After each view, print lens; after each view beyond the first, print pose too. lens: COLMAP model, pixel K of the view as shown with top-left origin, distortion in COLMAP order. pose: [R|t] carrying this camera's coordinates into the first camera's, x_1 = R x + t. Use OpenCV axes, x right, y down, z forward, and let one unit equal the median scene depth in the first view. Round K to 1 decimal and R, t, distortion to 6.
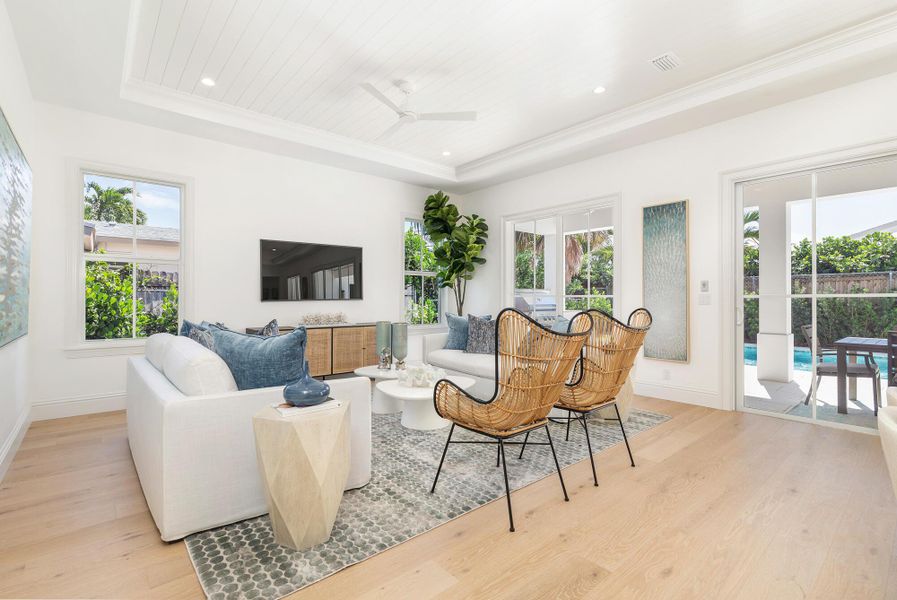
lens RADIAL K [[421.5, 0, 448.5], [0, 421.5, 293.2], [0, 0, 1]] dist [0.000764, 0.000009]
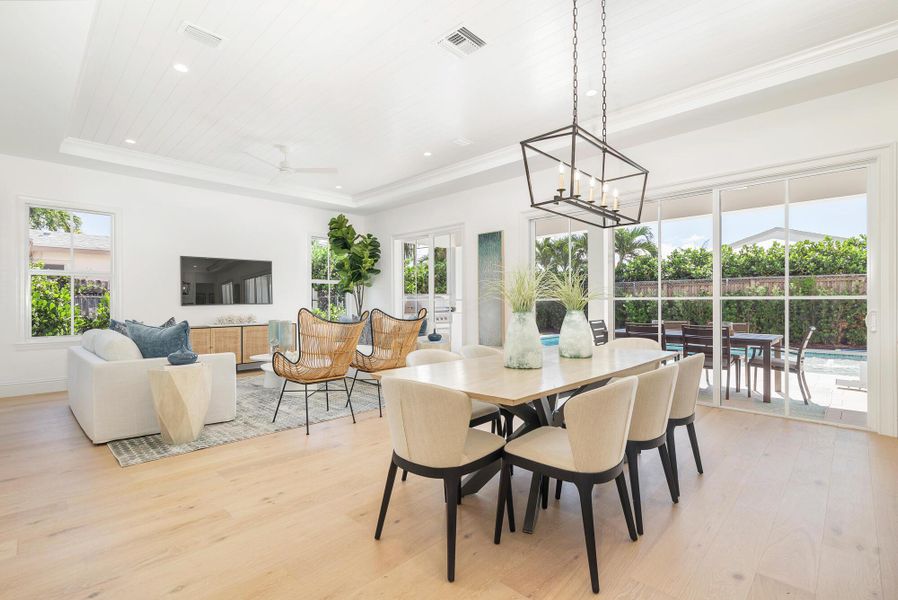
lens RADIAL K [[417.3, 0, 446.3], [0, 417.3, 298.9], [0, 0, 1]] dist [-0.000226, -0.000089]
pose [[0.995482, -0.005684, 0.094782, 0.187106], [0.005143, 0.999969, 0.005947, -0.003704], [-0.094813, -0.005433, 0.995480, -0.260154]]
